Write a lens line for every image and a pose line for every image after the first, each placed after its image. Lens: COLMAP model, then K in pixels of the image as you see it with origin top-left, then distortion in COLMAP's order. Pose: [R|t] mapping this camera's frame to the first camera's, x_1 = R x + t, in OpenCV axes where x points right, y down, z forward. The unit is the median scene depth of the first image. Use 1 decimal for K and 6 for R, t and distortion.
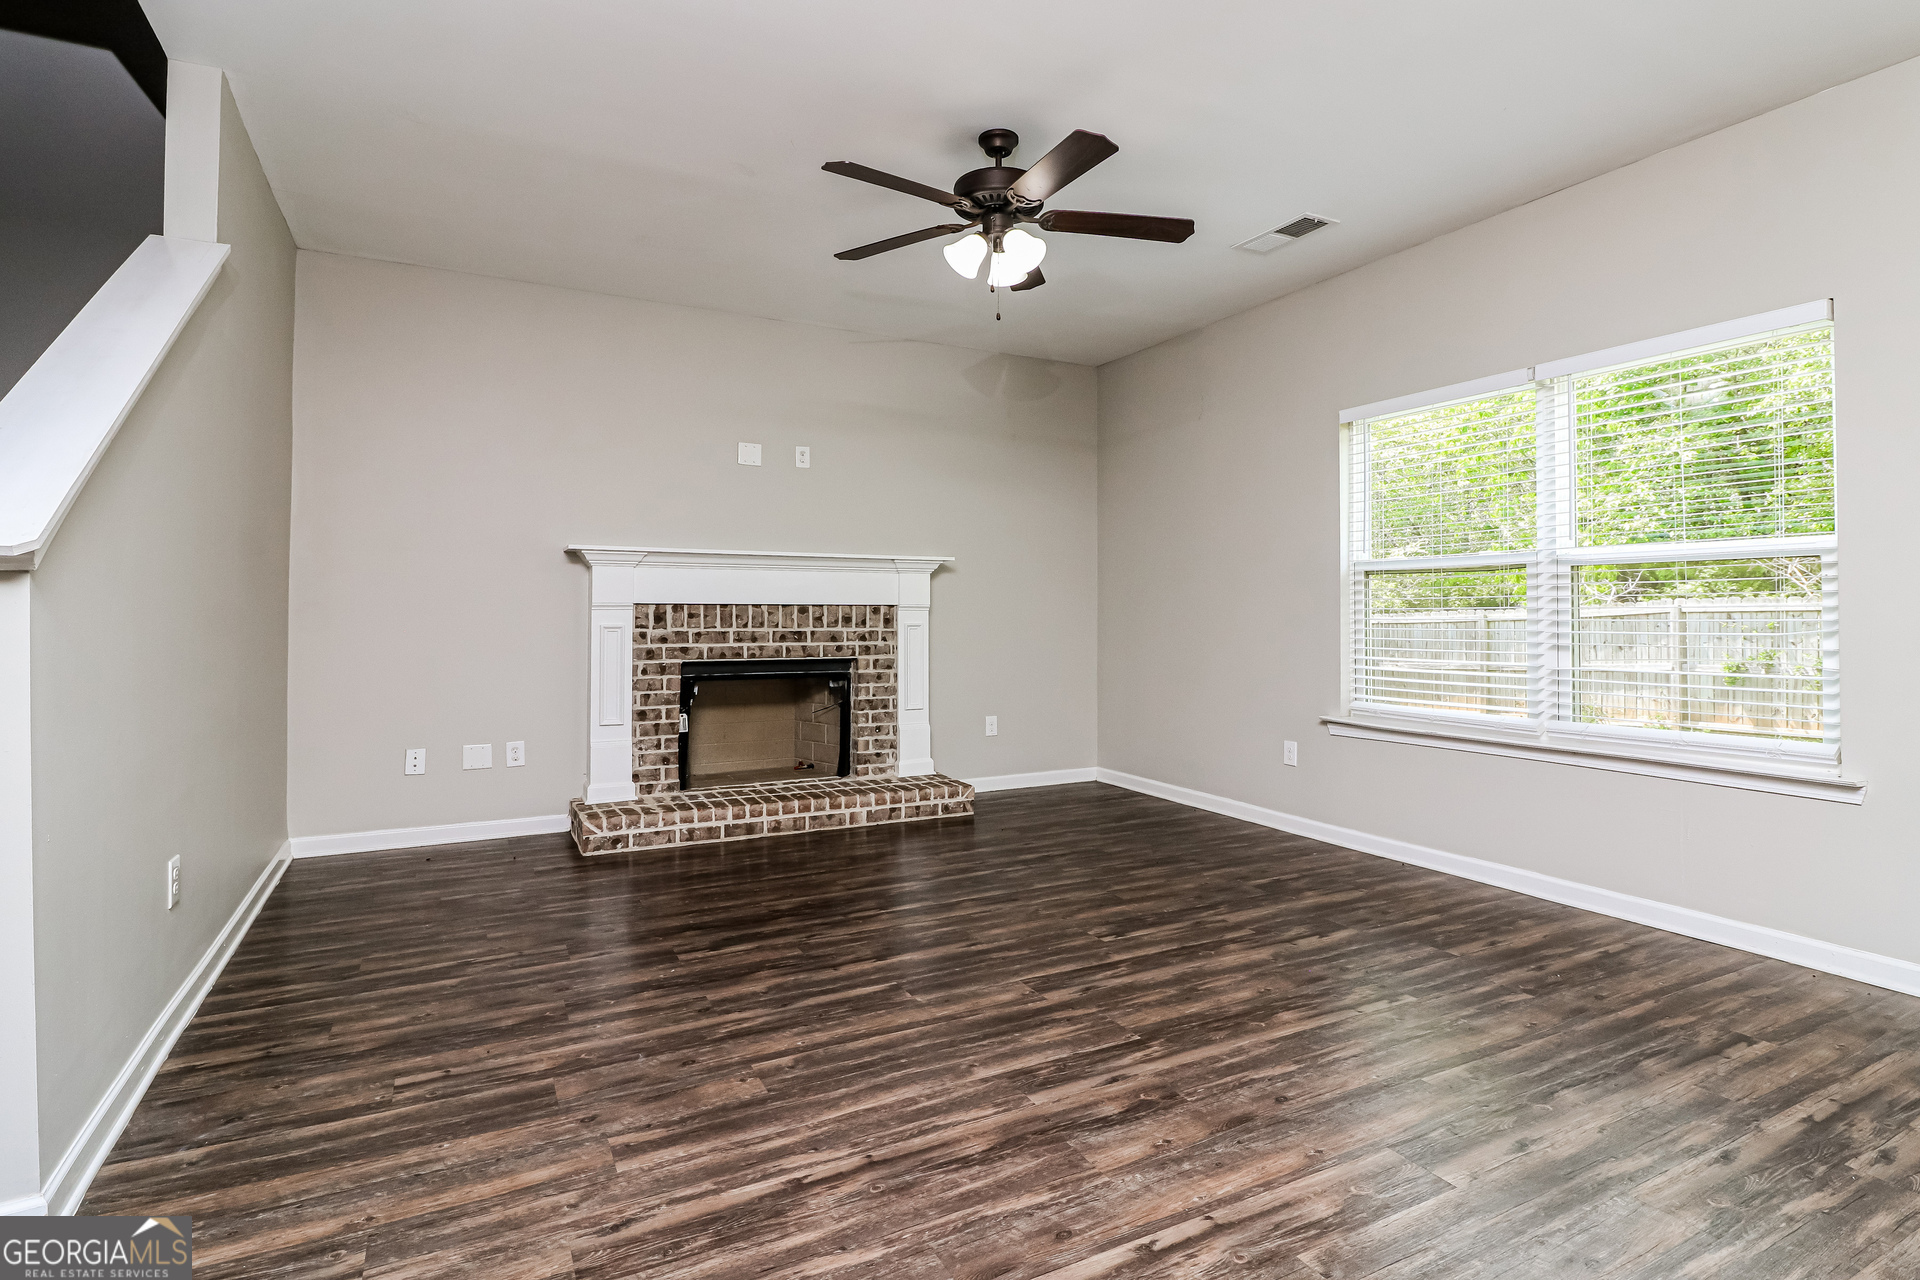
lens RADIAL K [[890.0, 0, 1008.1], [0, 890.0, 598.3], [0, 0, 1]] dist [0.013653, -0.008183]
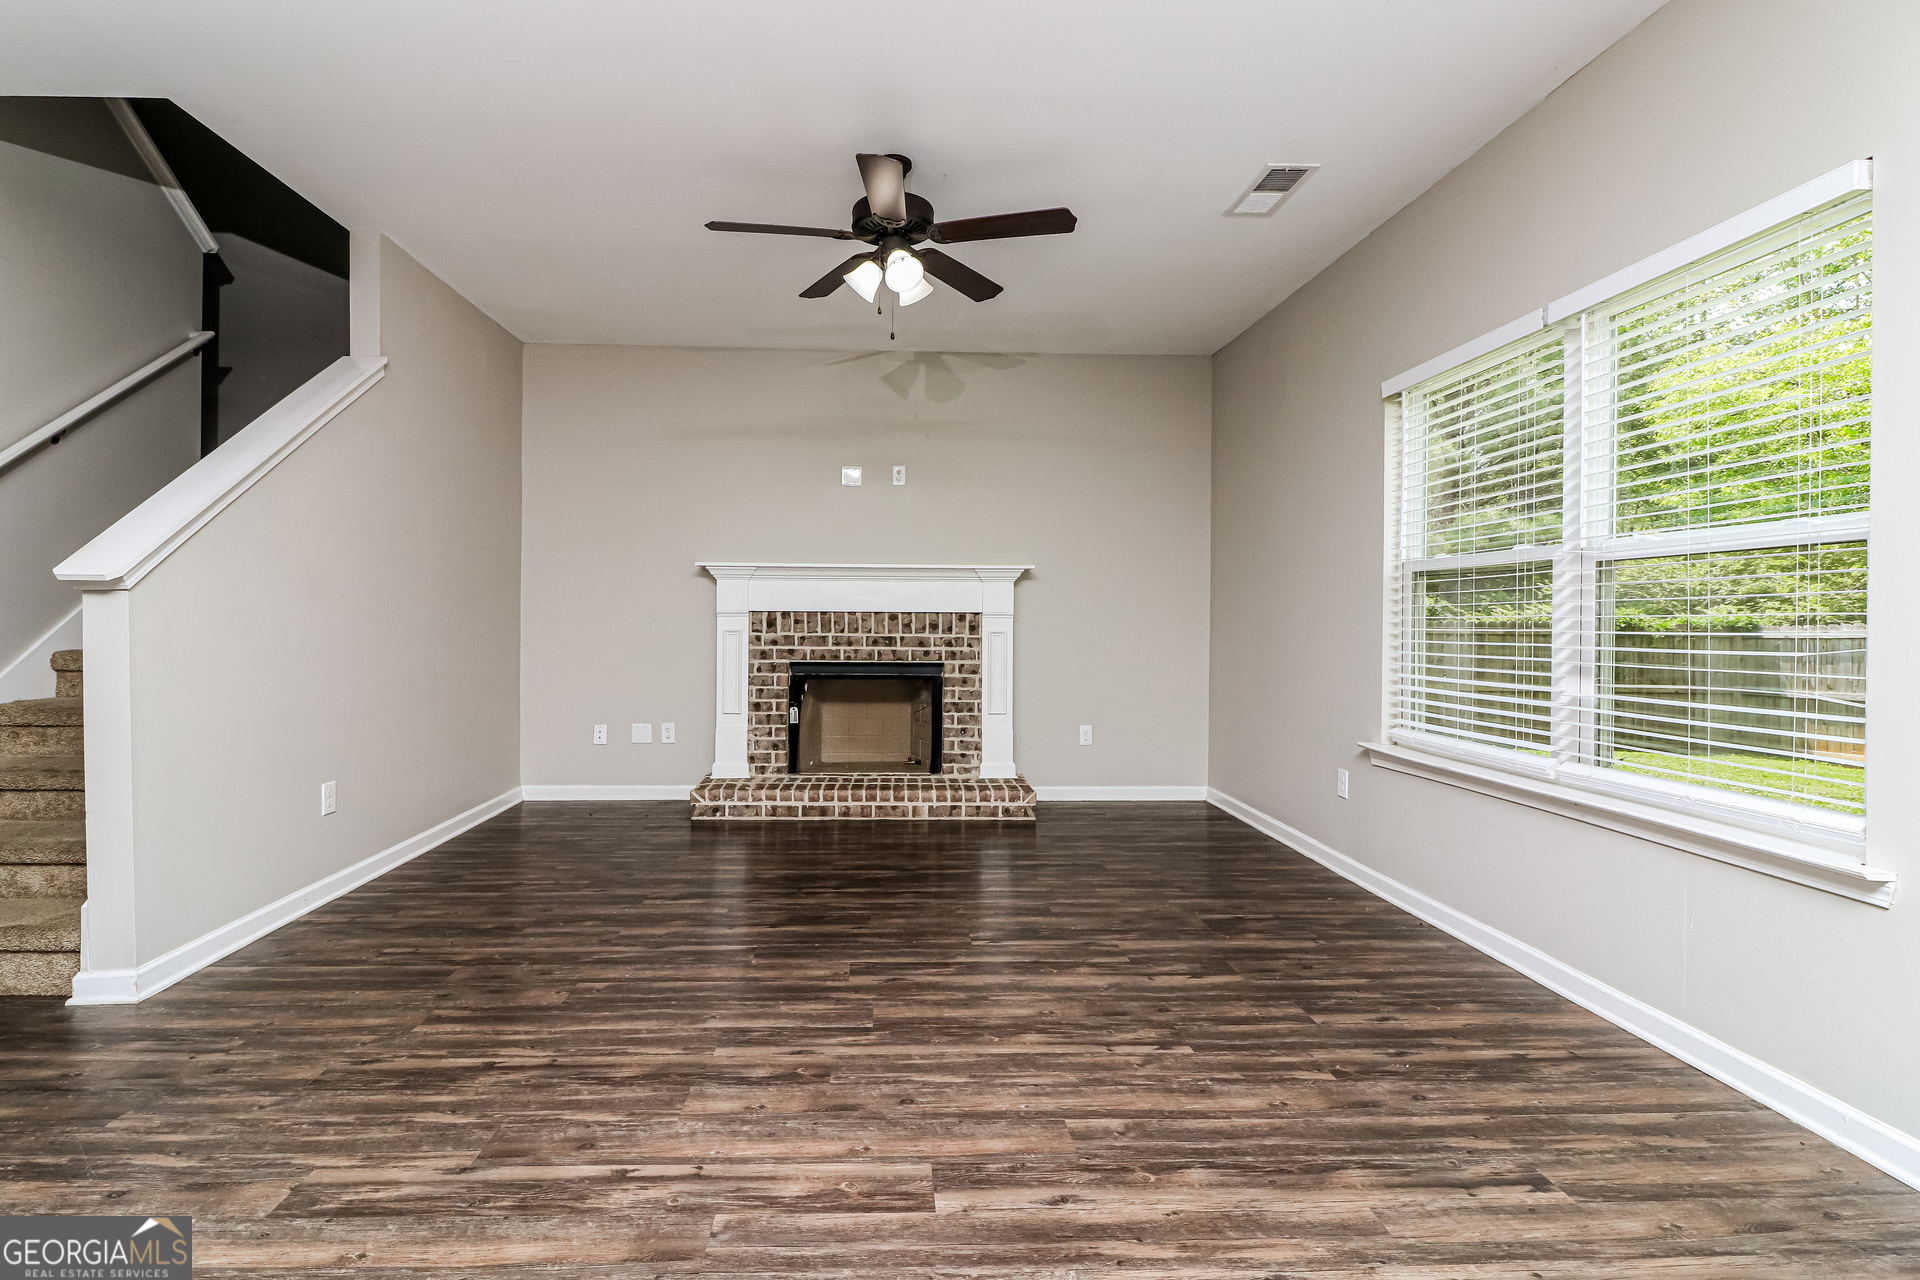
lens RADIAL K [[890.0, 0, 944.9], [0, 890.0, 624.2], [0, 0, 1]] dist [0.013653, -0.008183]
pose [[0.904168, 0.006270, -0.427132, 0.512172], [0.001887, 0.999824, 0.018671, 0.002342], [0.427174, -0.017688, 0.903997, 0.078396]]
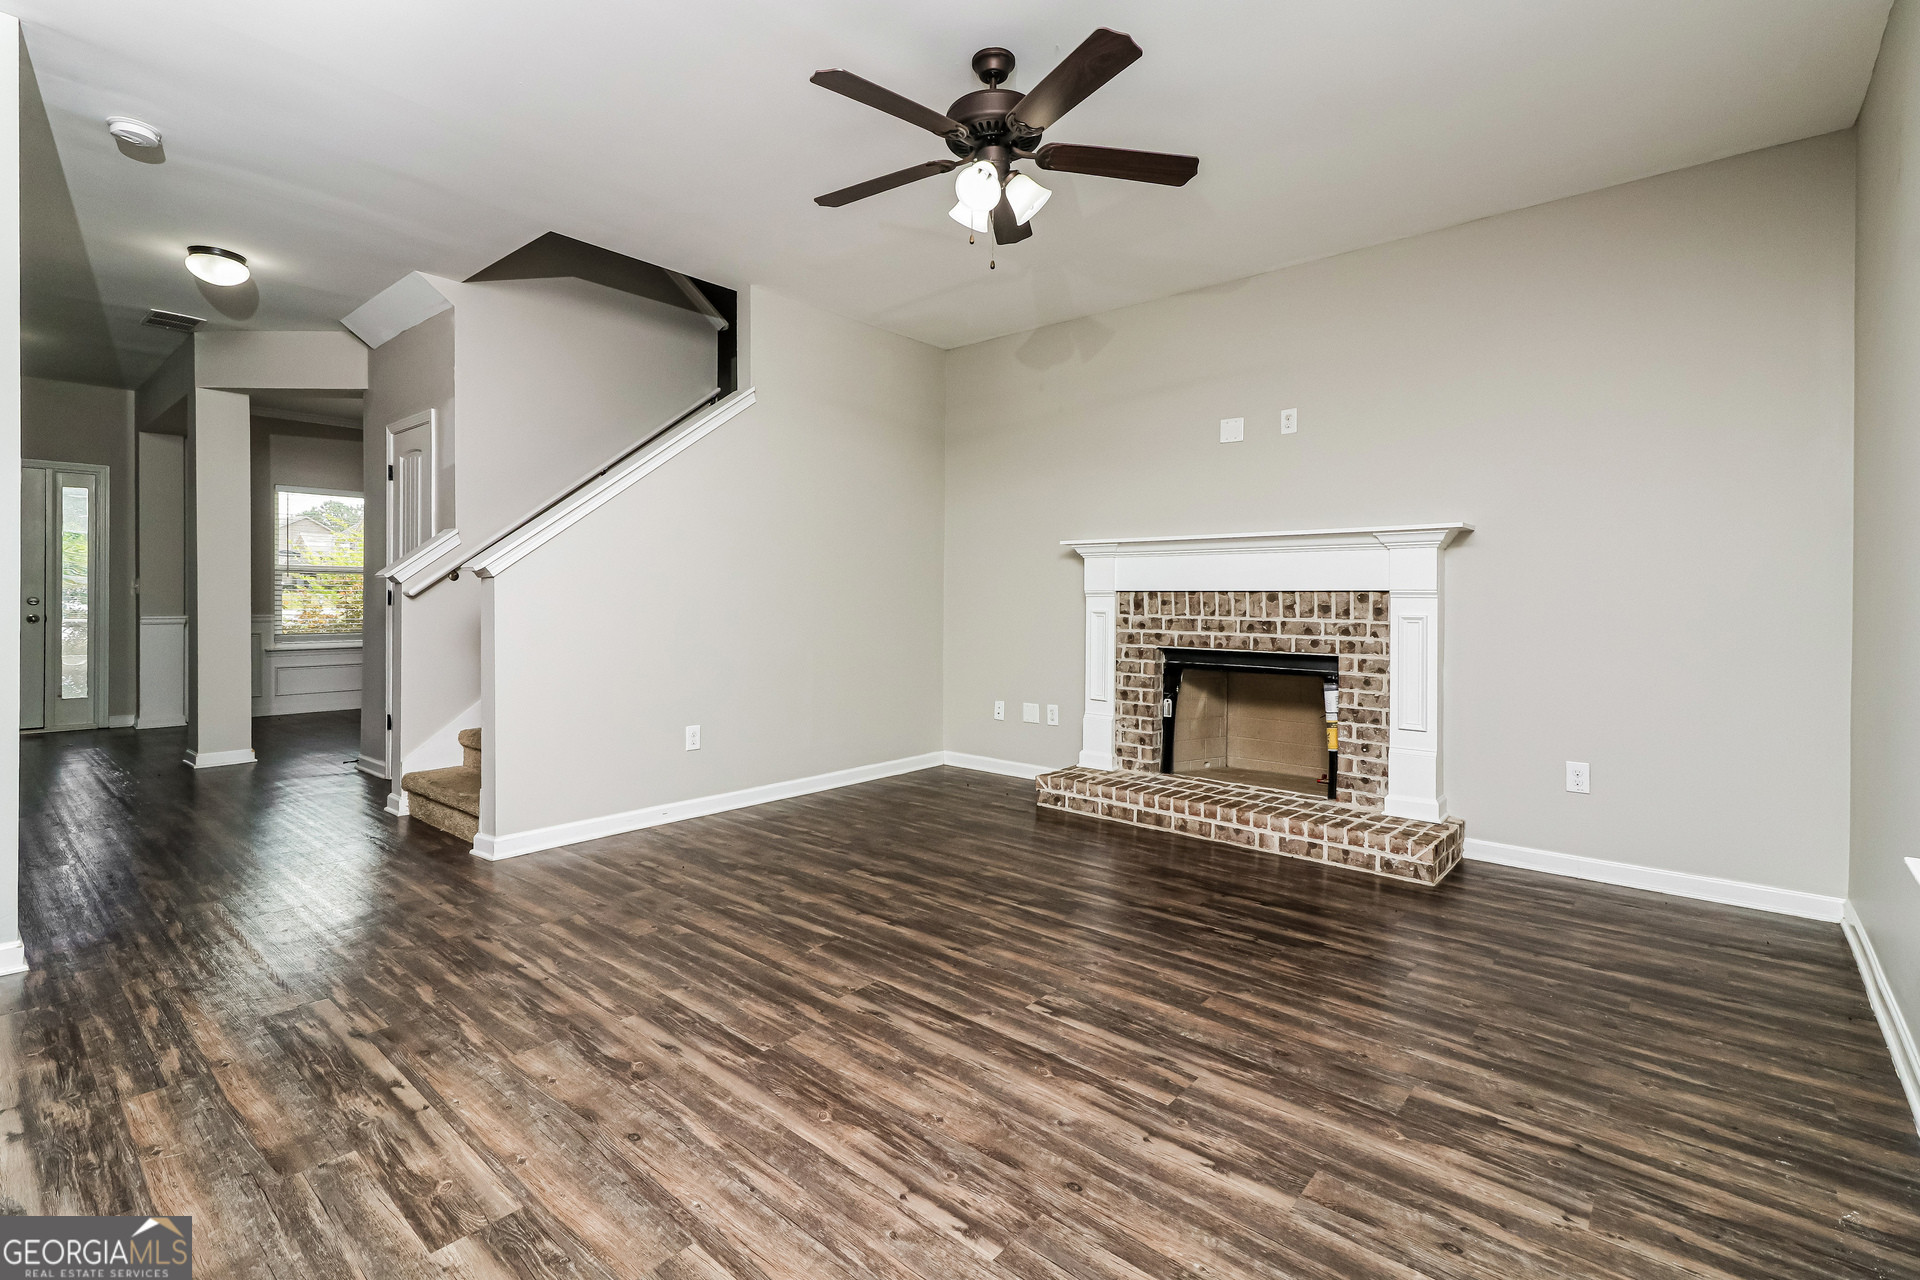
lens RADIAL K [[890.0, 0, 920.2], [0, 890.0, 594.5], [0, 0, 1]] dist [0.013653, -0.008183]
pose [[0.360347, -0.003545, -0.932811, 0.819681], [0.005727, 0.999982, -0.001588, 0.017594], [0.932801, -0.004770, 0.360361, 0.629820]]
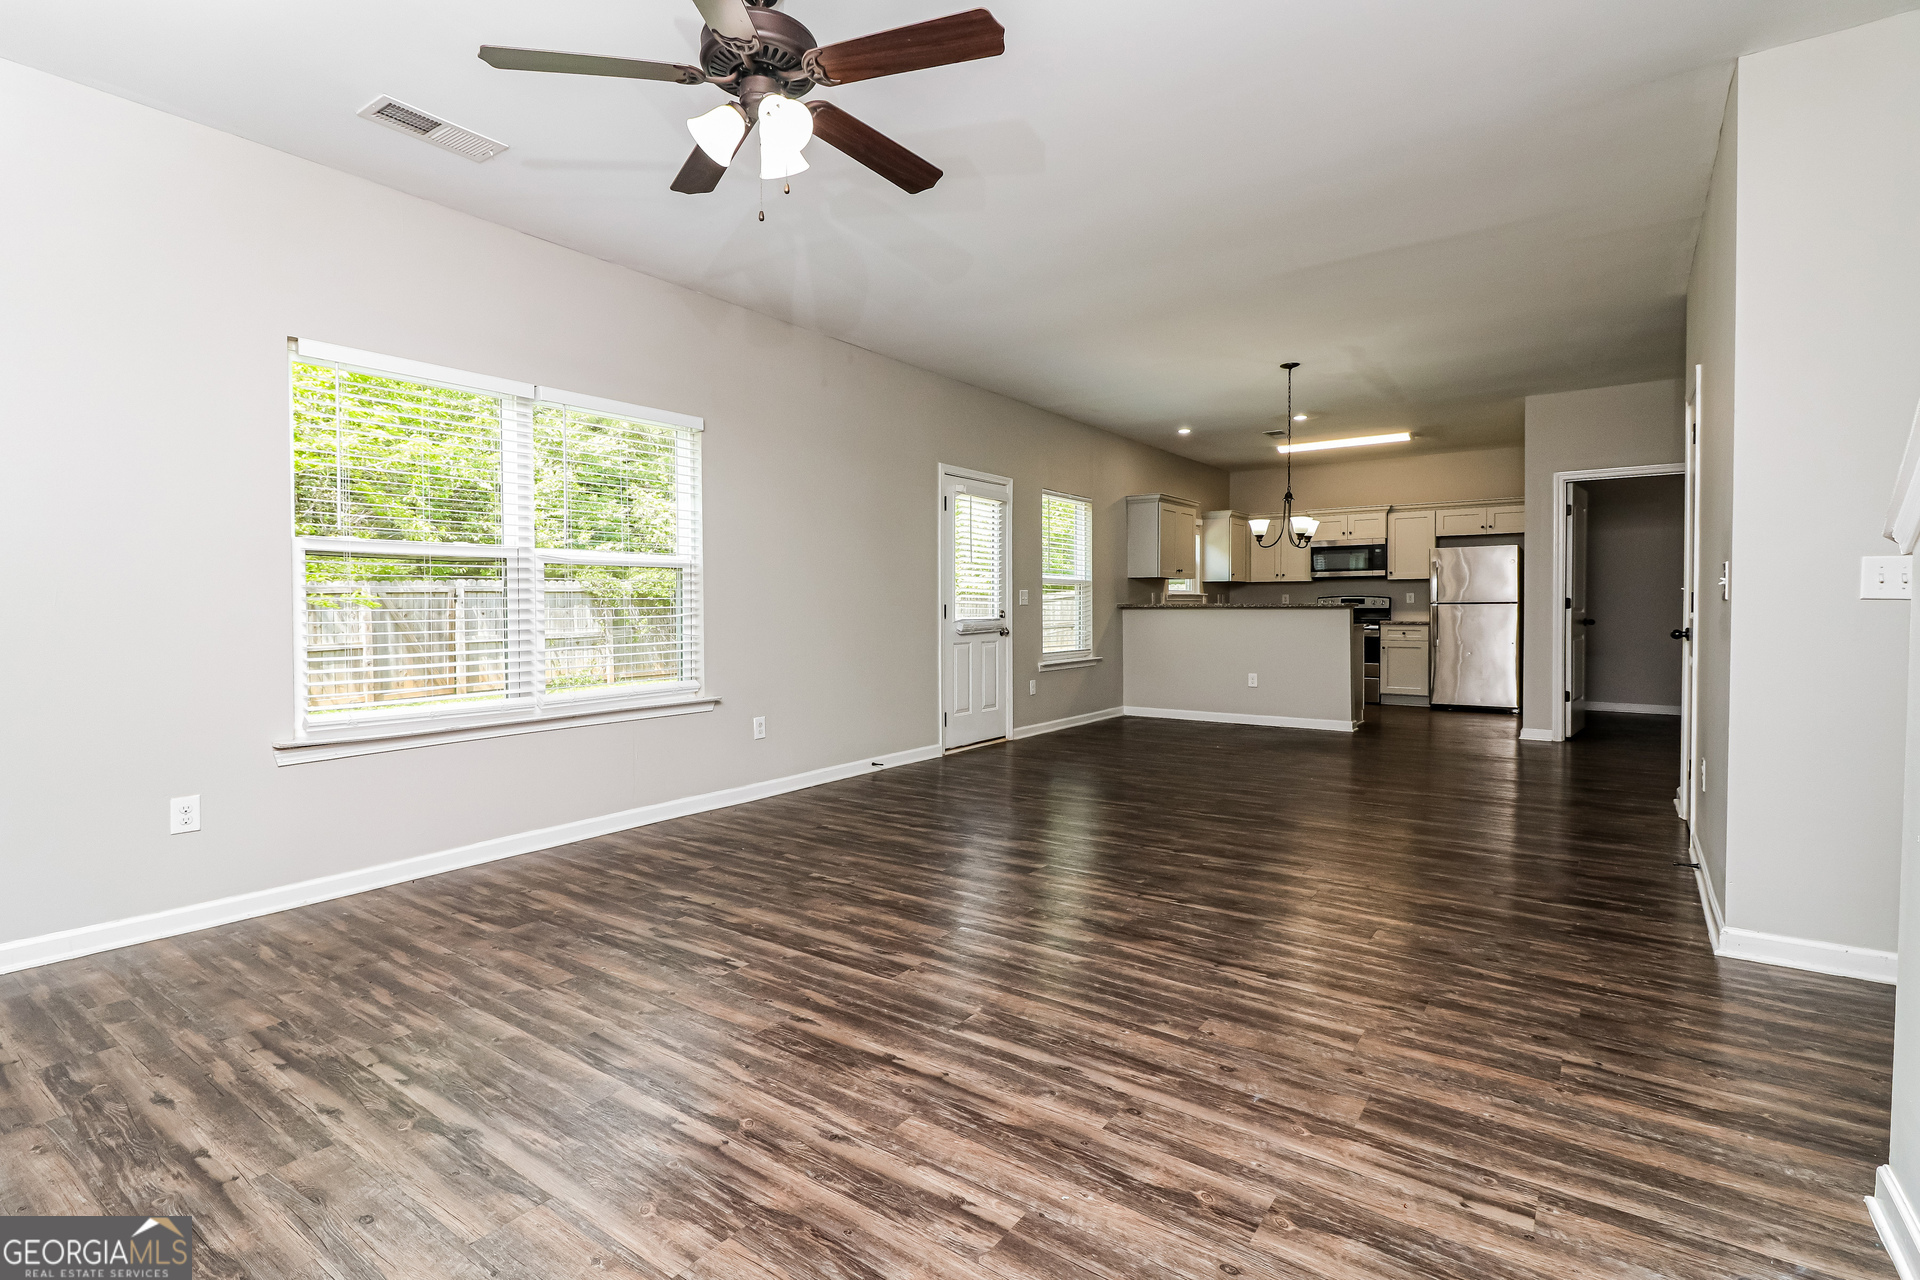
lens RADIAL K [[1078.0, 0, 899.6], [0, 1078.0, 605.3], [0, 0, 1]] dist [0.018858, -0.006926]
pose [[-0.412523, -0.000463, 0.910947, -0.908155], [-0.011058, 0.999929, -0.004499, 0.040620], [-0.910880, -0.011930, -0.412498, 1.307464]]
